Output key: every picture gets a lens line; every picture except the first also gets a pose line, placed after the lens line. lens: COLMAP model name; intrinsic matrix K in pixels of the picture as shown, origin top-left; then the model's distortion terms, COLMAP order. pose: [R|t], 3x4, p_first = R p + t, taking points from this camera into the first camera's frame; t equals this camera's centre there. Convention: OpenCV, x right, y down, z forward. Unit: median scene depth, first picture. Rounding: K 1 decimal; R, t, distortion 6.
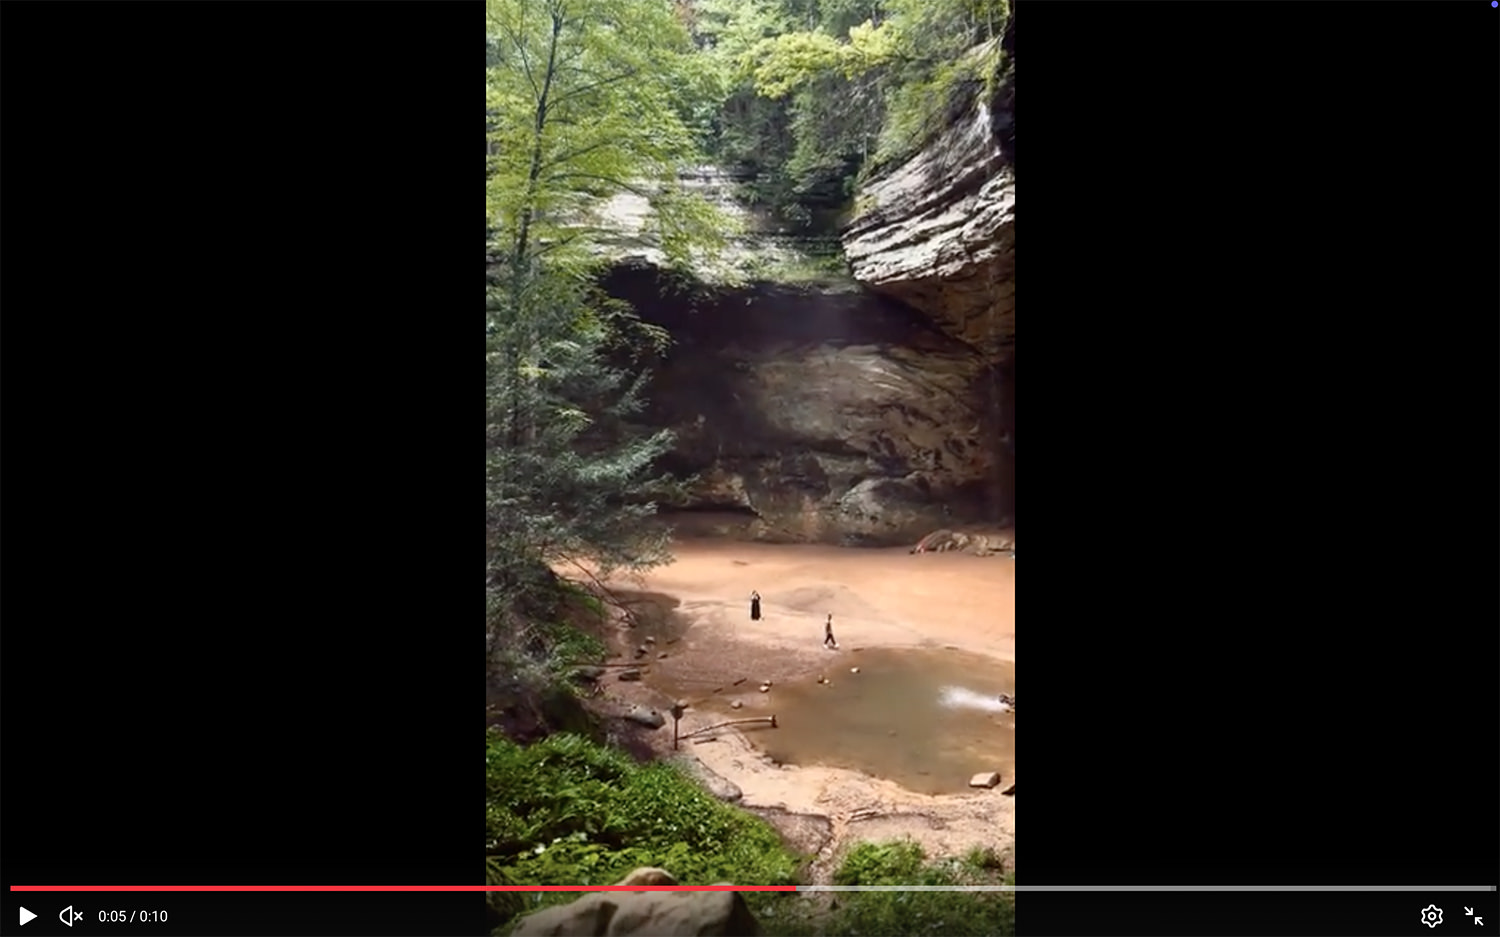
lens RADIAL K [[800.0, 0, 756.6], [0, 800.0, 473.1], [0, 0, 1]] dist [0.014095, -0.002436]
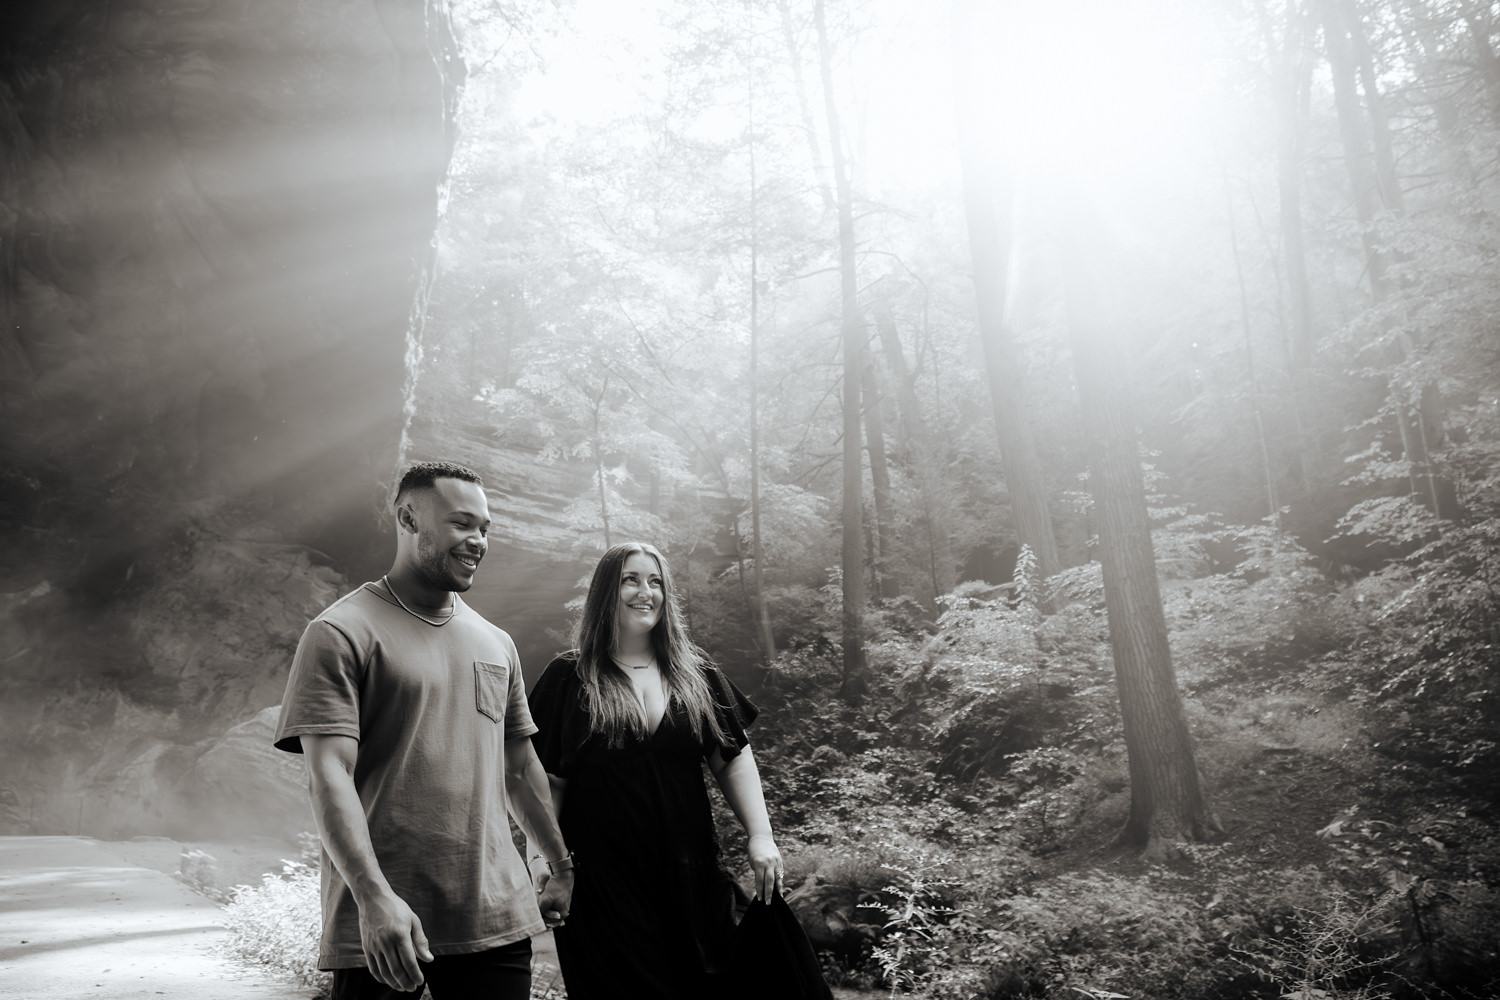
lens RADIAL K [[1200.0, 0, 762.0], [0, 1200.0, 497.1], [0, 0, 1]] dist [-0.149856, 0.088006]
pose [[-0.379817, 0.305468, 0.873172, -1.052750], [0.099013, 0.951908, -0.289944, 0.155595], [-0.919748, -0.023670, -0.391796, 0.996289]]
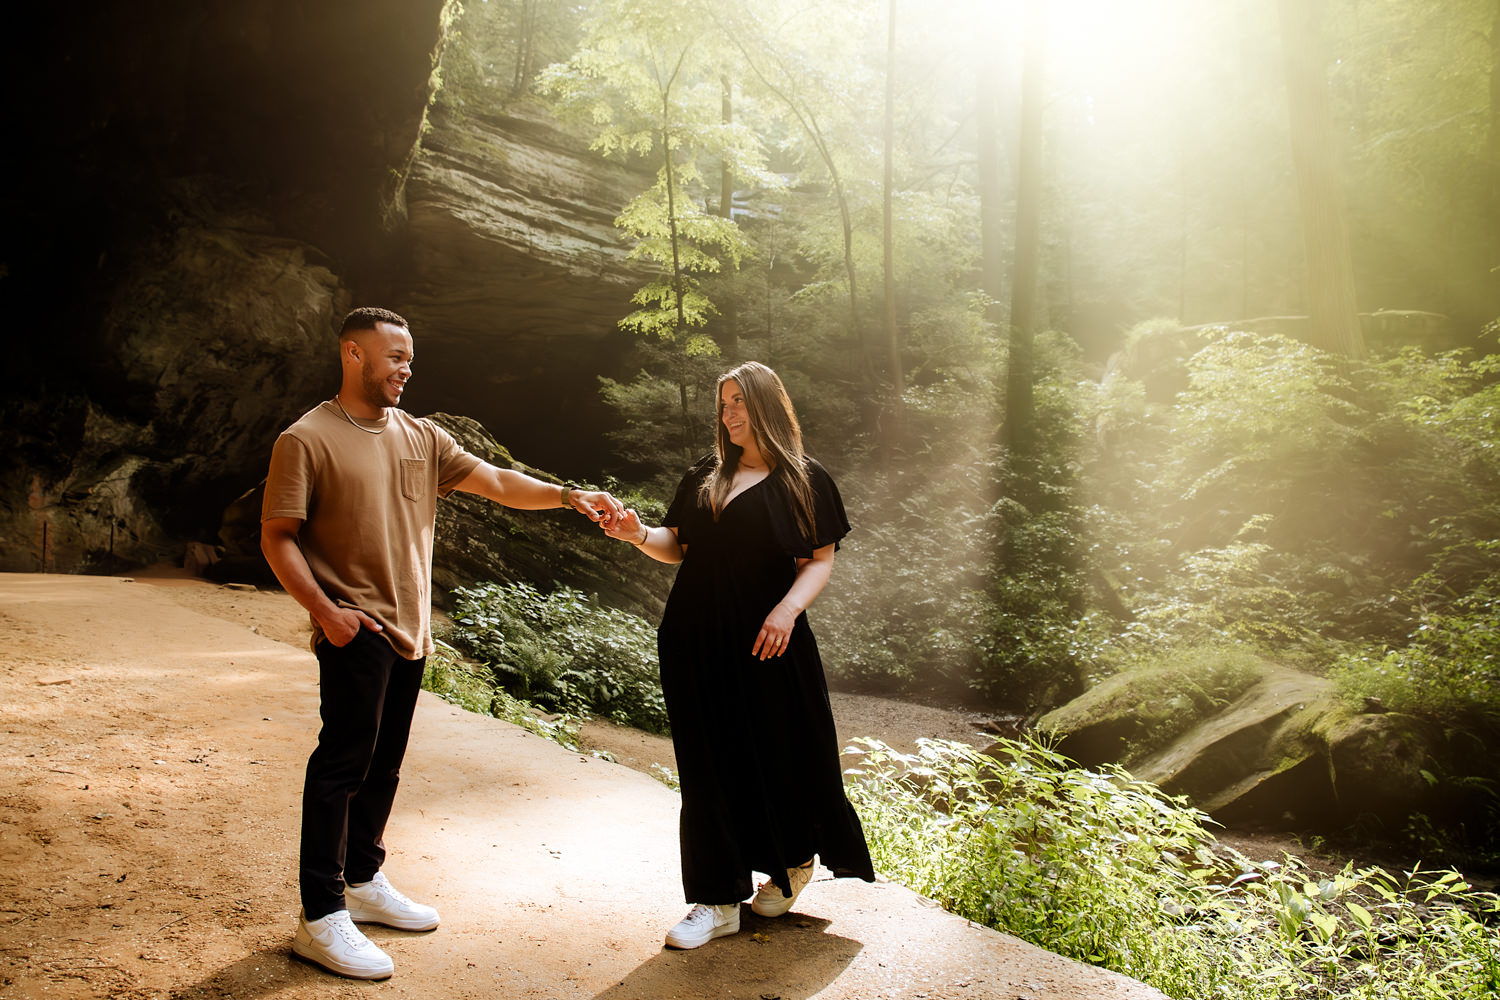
lens RADIAL K [[1200.0, 0, 761.9], [0, 1200.0, 504.4], [0, 0, 1]] dist [-0.149856, 0.088006]
pose [[-0.439448, 0.086461, 0.894097, -0.913073], [0.046815, 0.996209, -0.073326, 0.139141], [-0.897047, 0.009634, -0.441830, 1.042198]]
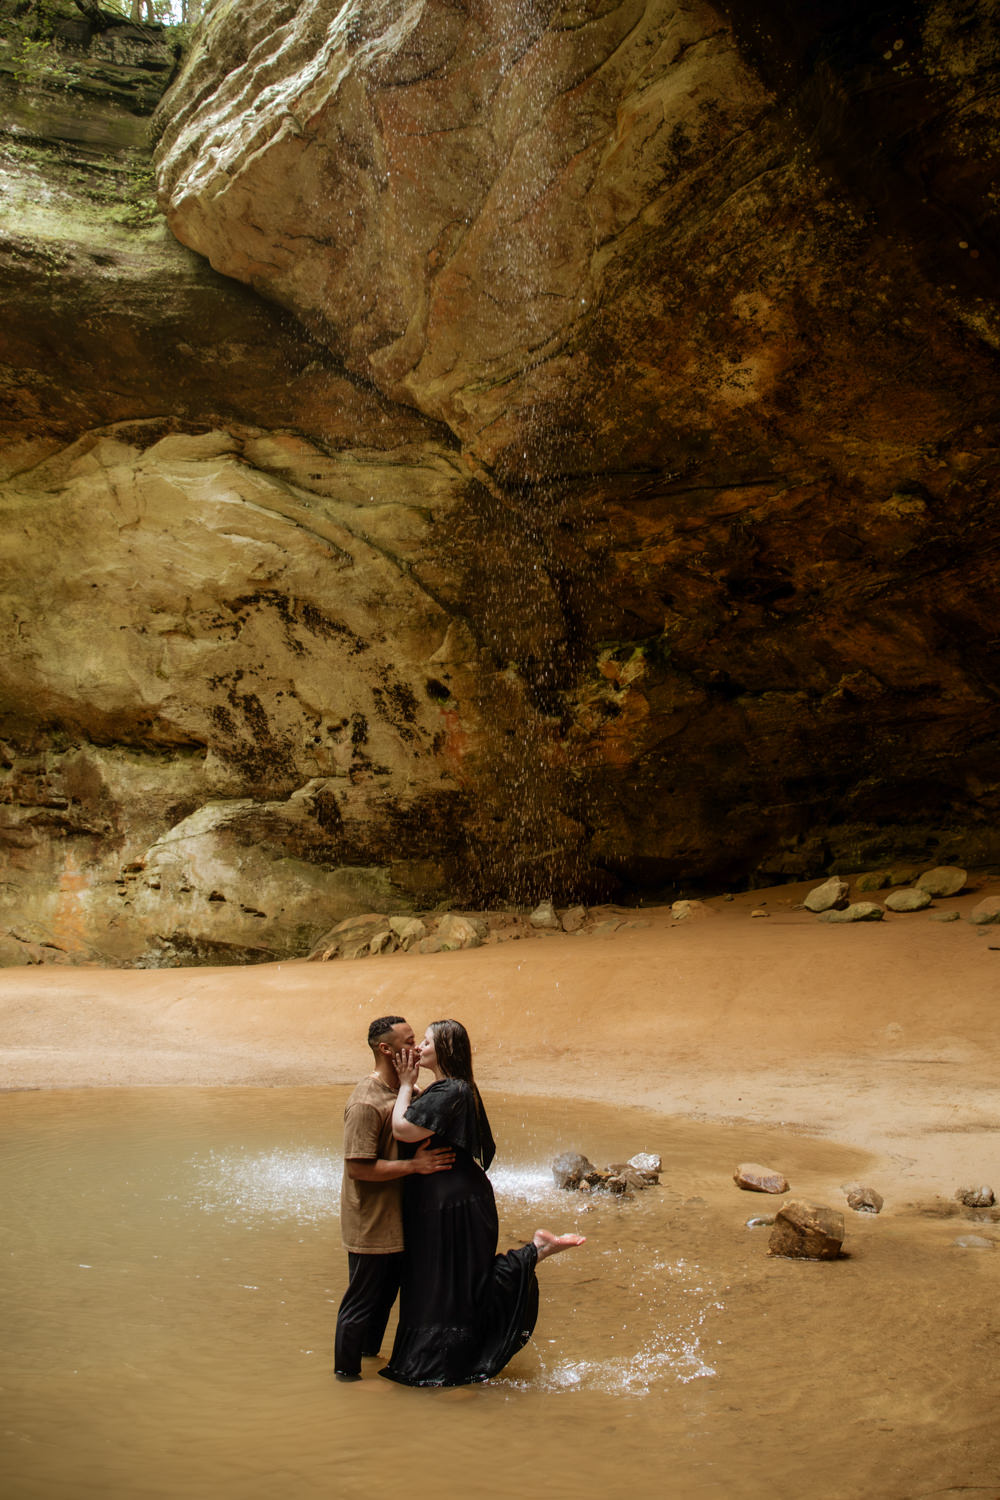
lens RADIAL K [[1128.9, 0, 503.5], [0, 1128.9, 779.4], [0, 0, 1]] dist [-0.149484, 0.076829]
pose [[0.948528, 0.070639, 0.308715, 0.112341], [-0.002427, 0.976400, -0.215959, 0.136300], [-0.316684, 0.204093, 0.926314, 0.409790]]
